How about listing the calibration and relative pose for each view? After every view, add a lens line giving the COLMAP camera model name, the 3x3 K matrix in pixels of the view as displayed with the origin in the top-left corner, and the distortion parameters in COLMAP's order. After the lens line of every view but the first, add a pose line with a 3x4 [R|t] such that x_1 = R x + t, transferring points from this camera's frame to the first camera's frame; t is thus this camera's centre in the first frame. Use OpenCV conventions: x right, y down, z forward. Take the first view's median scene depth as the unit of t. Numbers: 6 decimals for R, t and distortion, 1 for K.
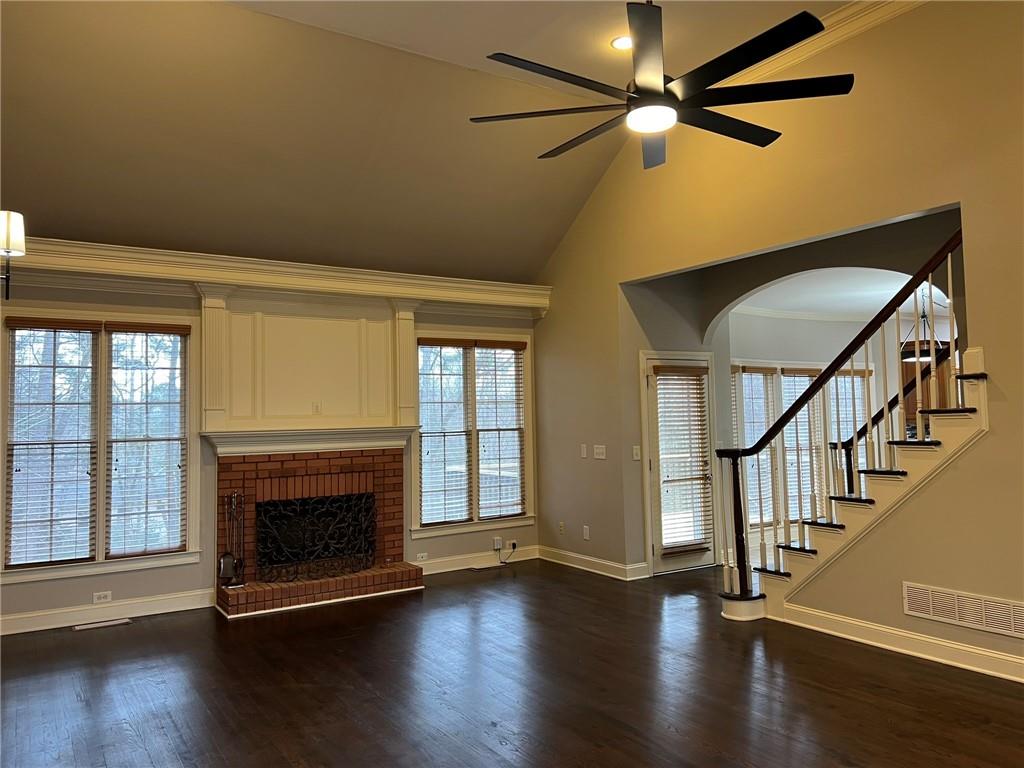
lens RADIAL K [[772.5, 0, 538.2], [0, 772.5, 378.1], [0, 0, 1]] dist [0.083500, -0.096464]
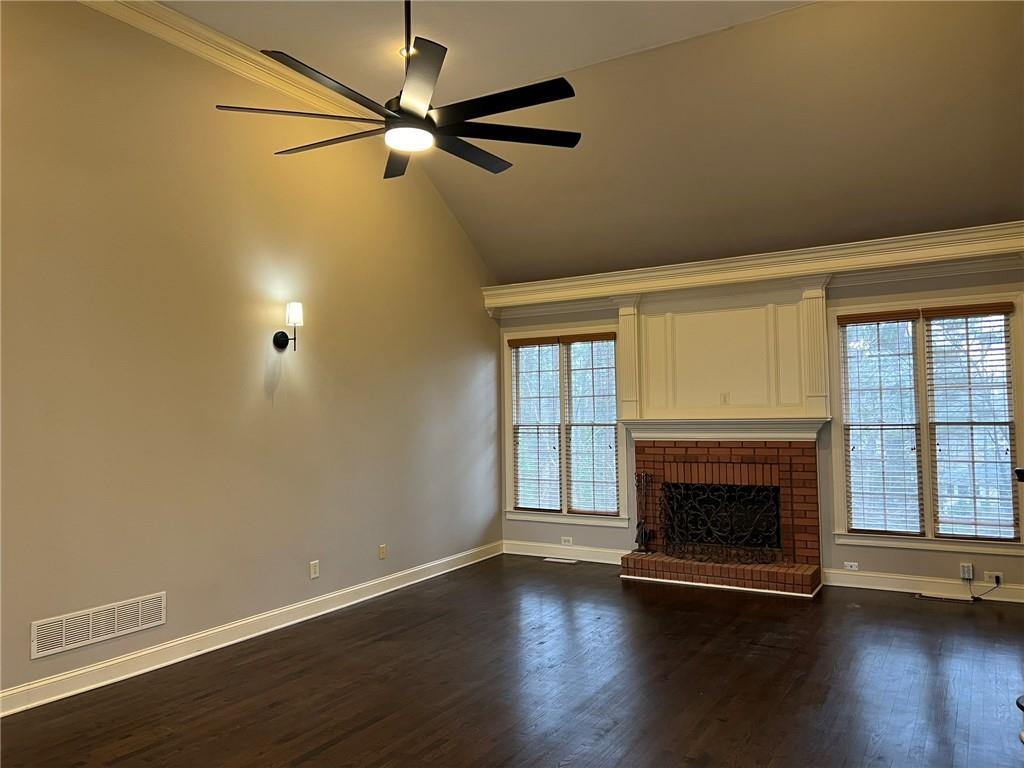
lens RADIAL K [[772.5, 0, 512.9], [0, 772.5, 379.0], [0, 0, 1]] dist [0.083500, -0.096464]
pose [[0.430141, -0.026830, -0.902363, 0.521877], [0.055702, 0.998443, -0.003134, 0.000810], [0.901042, -0.048916, 0.430965, 0.306234]]
